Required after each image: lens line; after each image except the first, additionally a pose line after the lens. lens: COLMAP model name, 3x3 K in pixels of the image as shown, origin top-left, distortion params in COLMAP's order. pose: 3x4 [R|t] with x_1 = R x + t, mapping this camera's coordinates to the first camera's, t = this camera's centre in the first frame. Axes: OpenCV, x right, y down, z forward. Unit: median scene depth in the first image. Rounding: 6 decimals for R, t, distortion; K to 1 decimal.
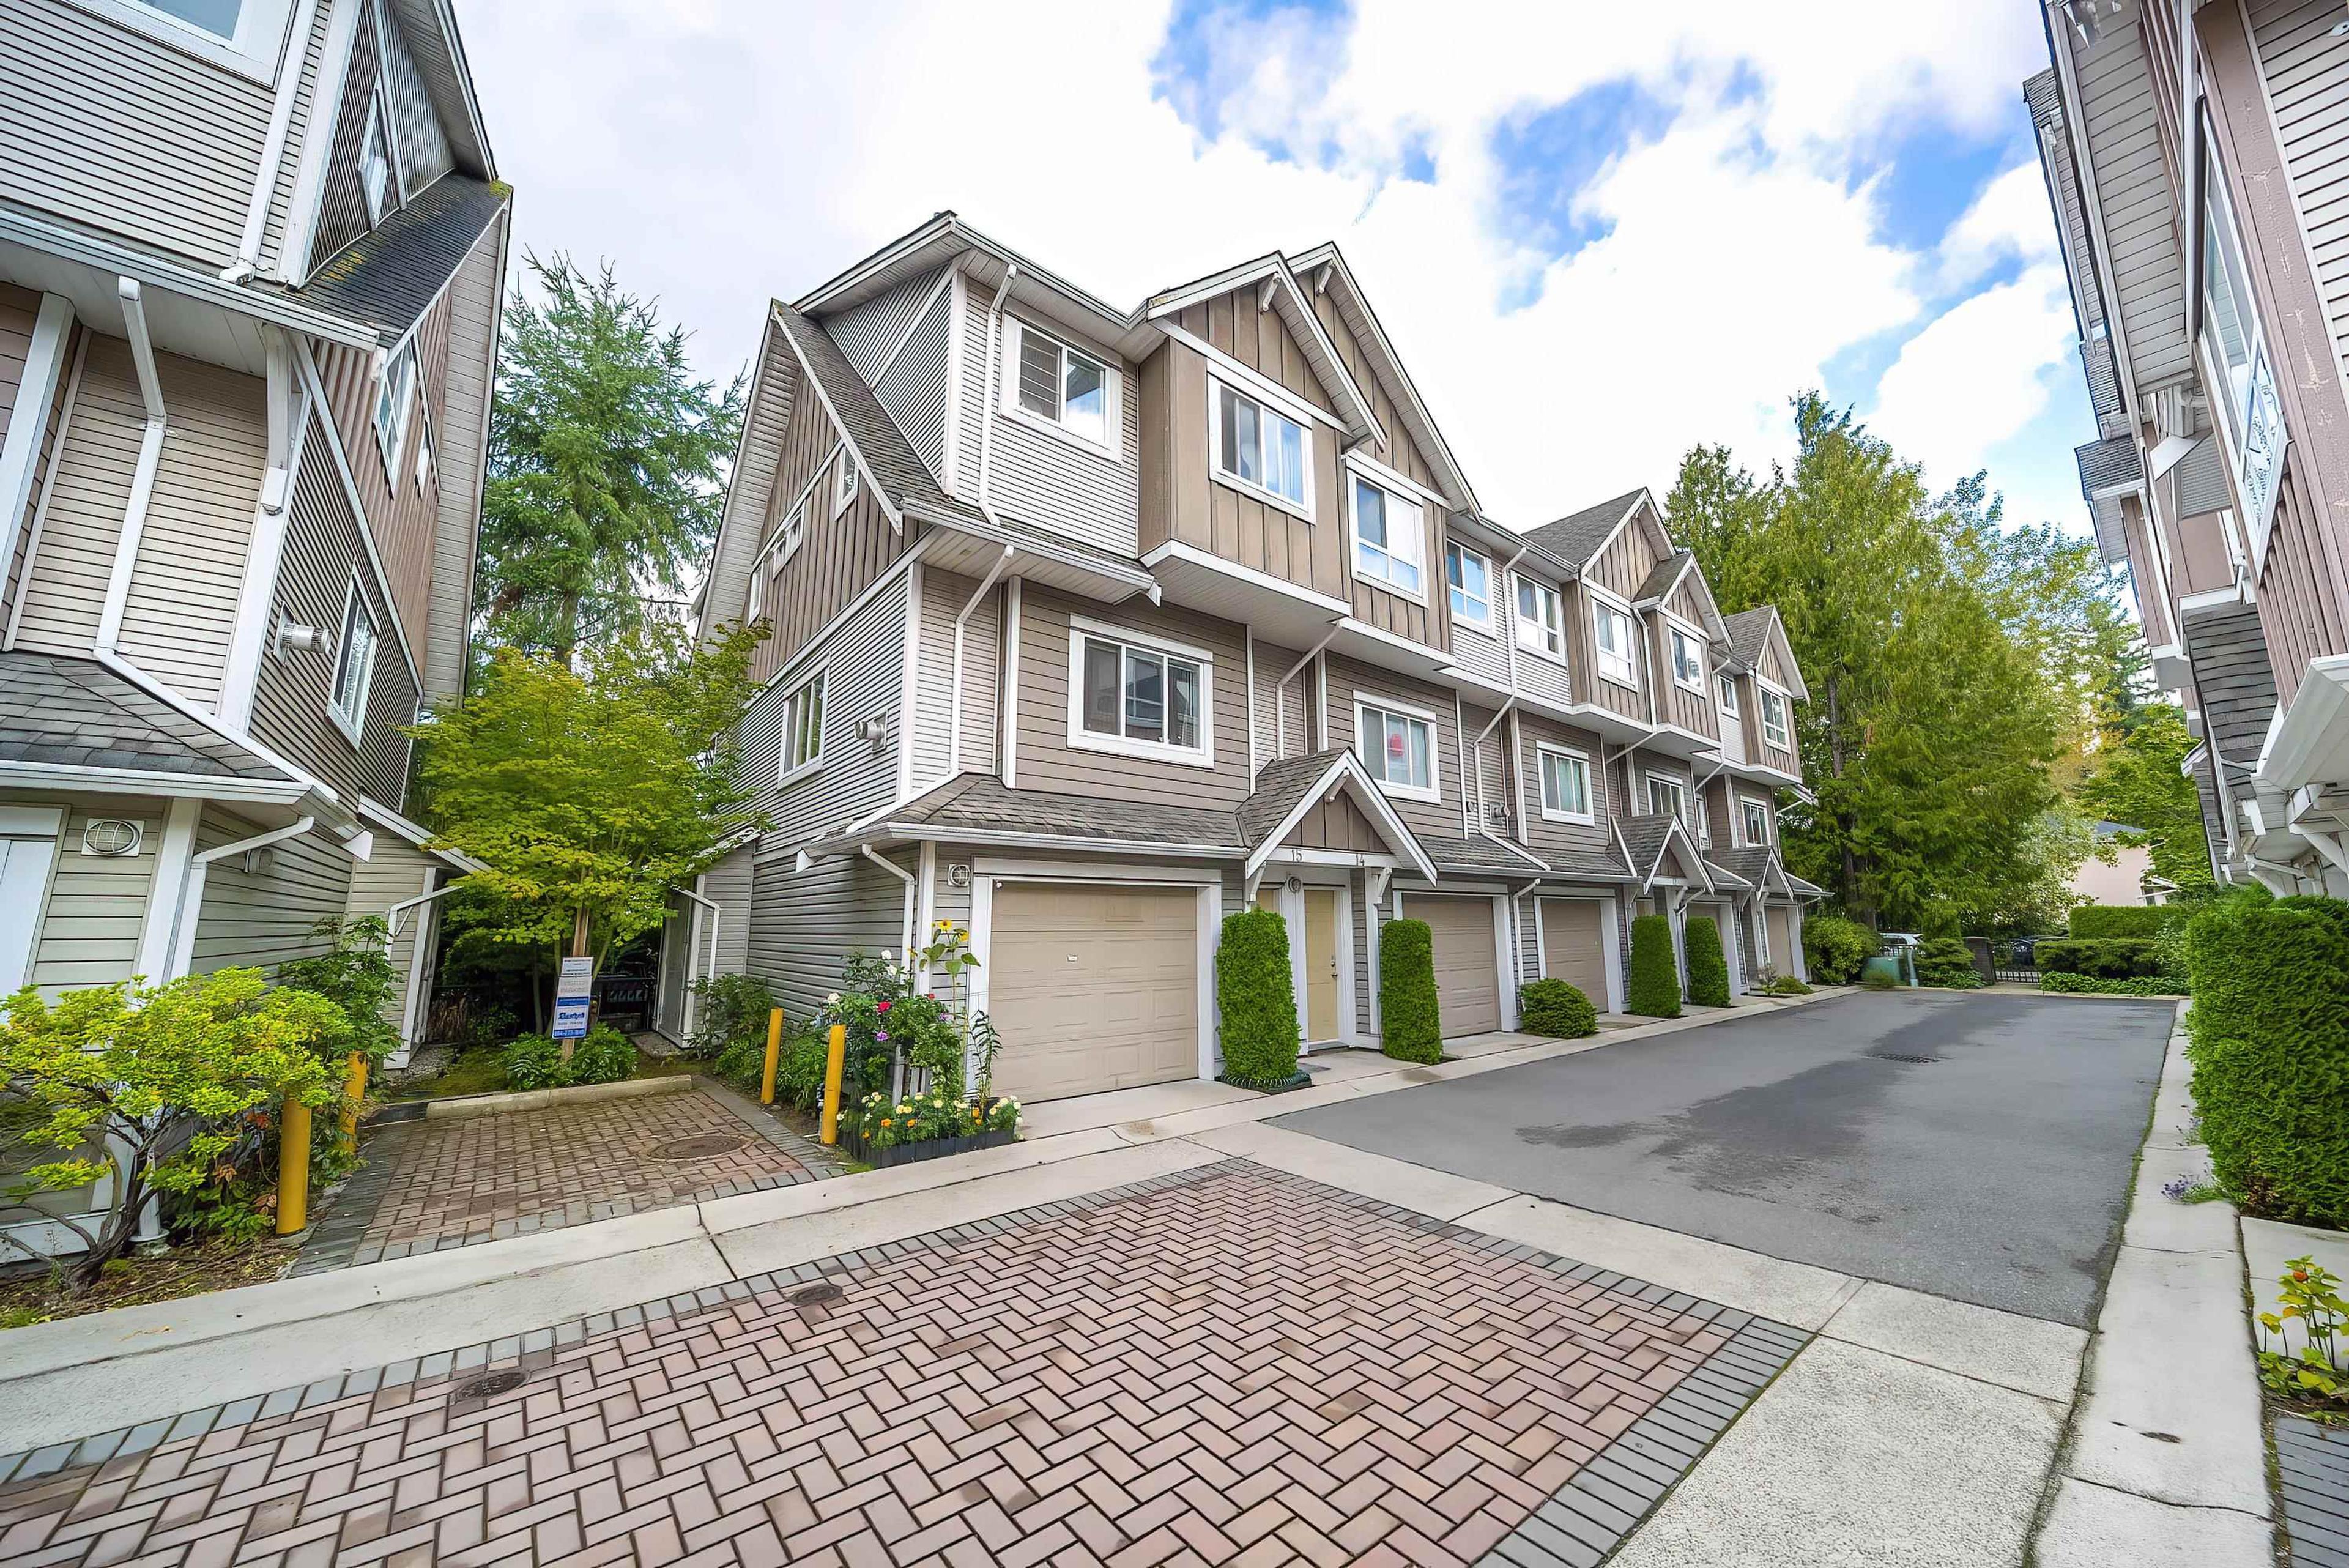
lens RADIAL K [[822.5, 0, 1178.9], [0, 822.5, 782.2], [0, 0, 1]] dist [-0.001542, -0.001180]
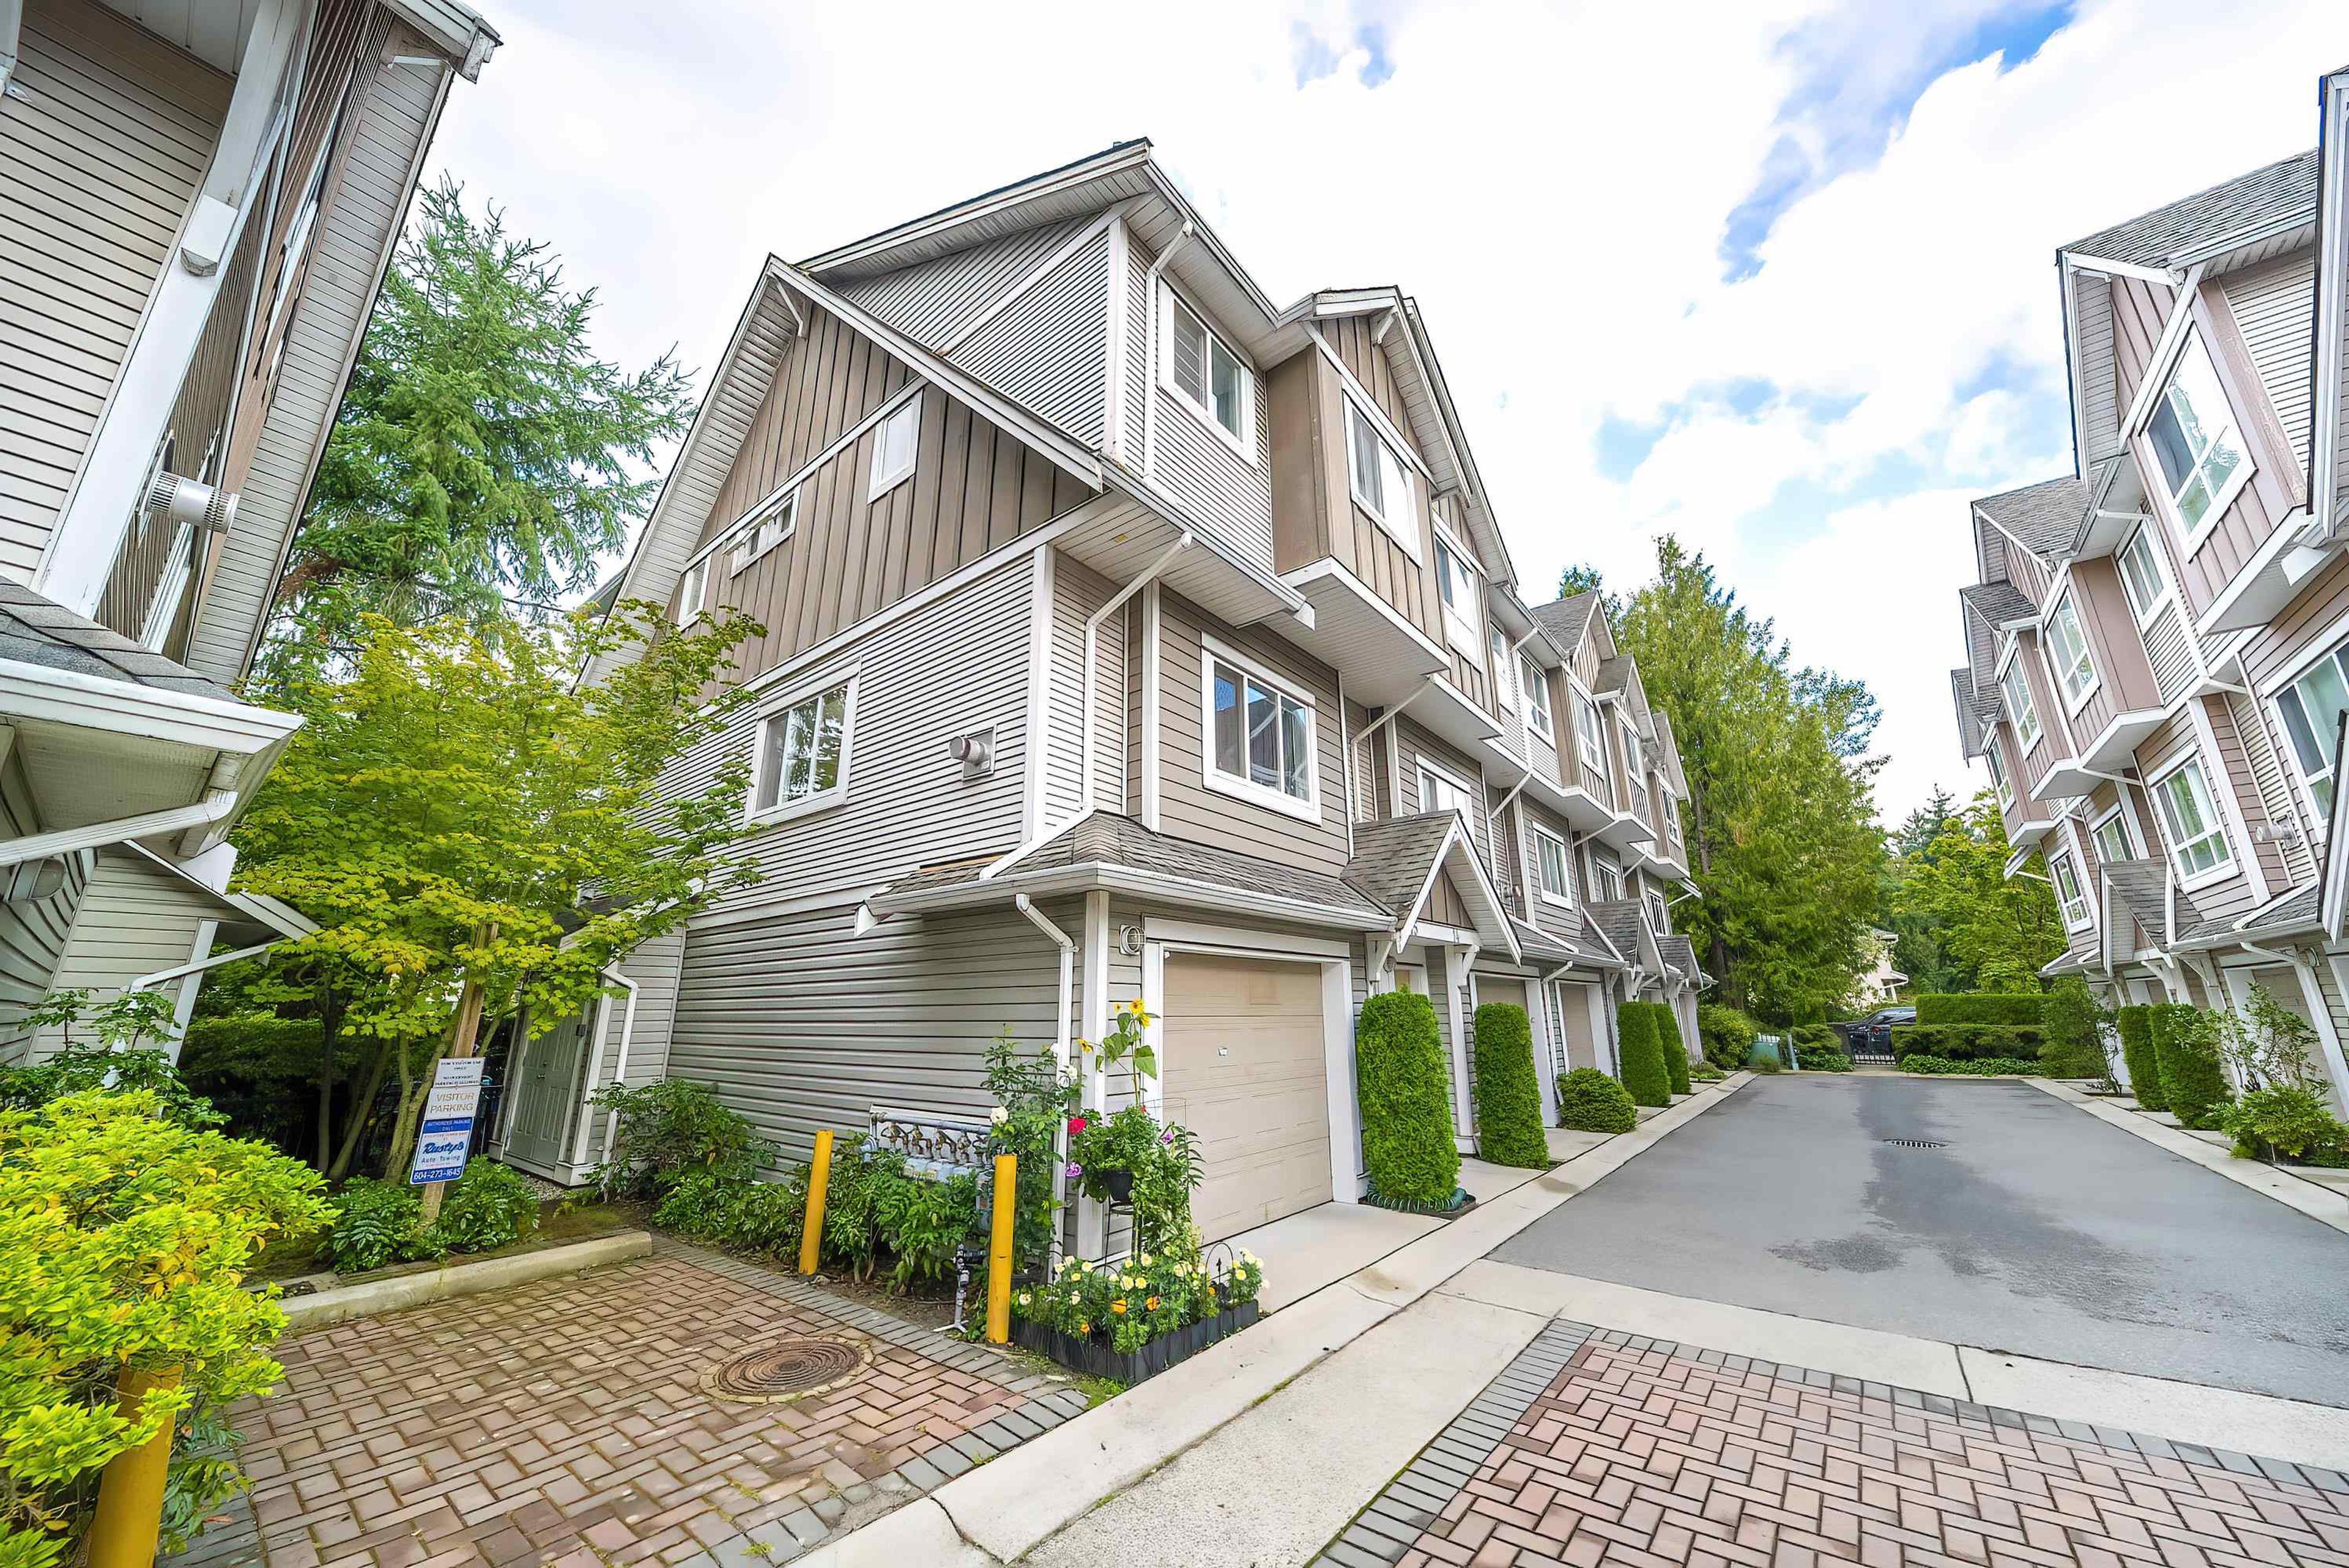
lens RADIAL K [[822.5, 0, 1179.7], [0, 822.5, 781.9], [0, 0, 1]] dist [-0.001542, -0.001180]
pose [[0.977456, 0.055699, 0.203660, -0.286329], [-0.034232, 0.993621, -0.107453, 0.036073], [-0.208346, 0.098058, 0.973127, 0.180031]]
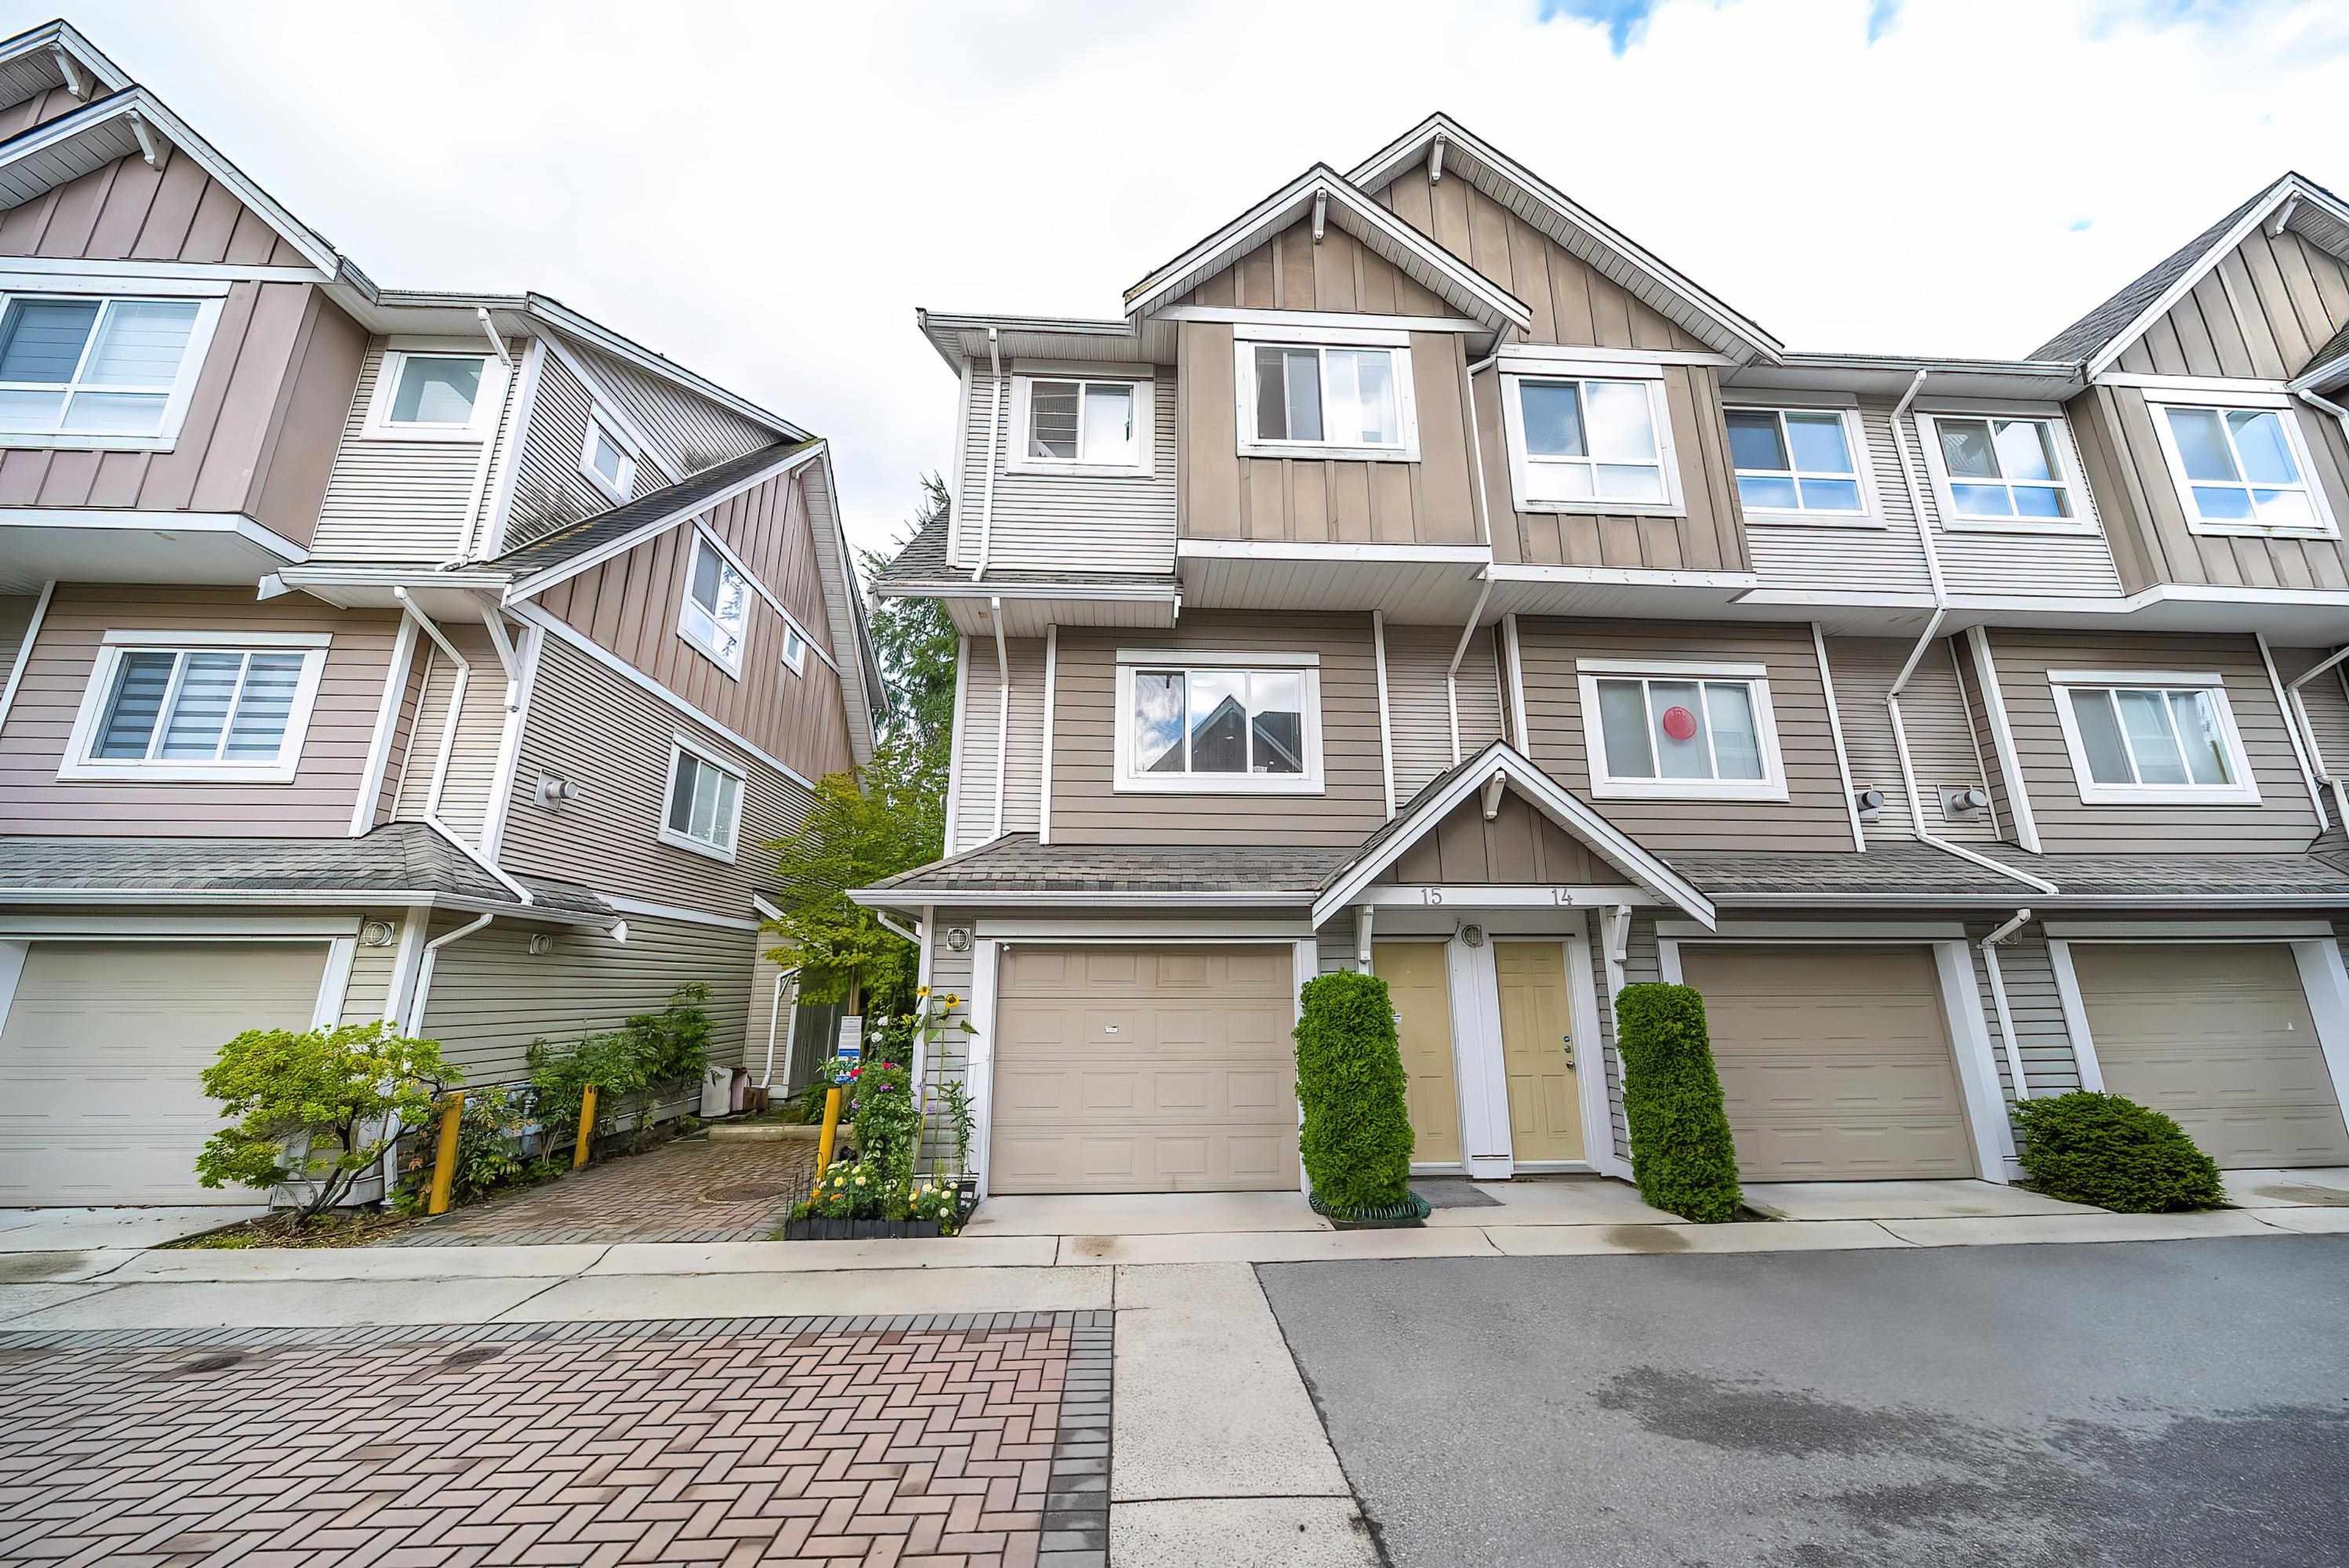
lens RADIAL K [[822.5, 0, 1180.4], [0, 822.5, 780.9], [0, 0, 1]] dist [-0.001542, -0.001180]
pose [[0.810840, -0.139906, -0.568300, 0.389696], [0.098399, 0.989774, -0.103272, 0.040052], [0.576937, 0.027817, 0.816315, 0.261259]]
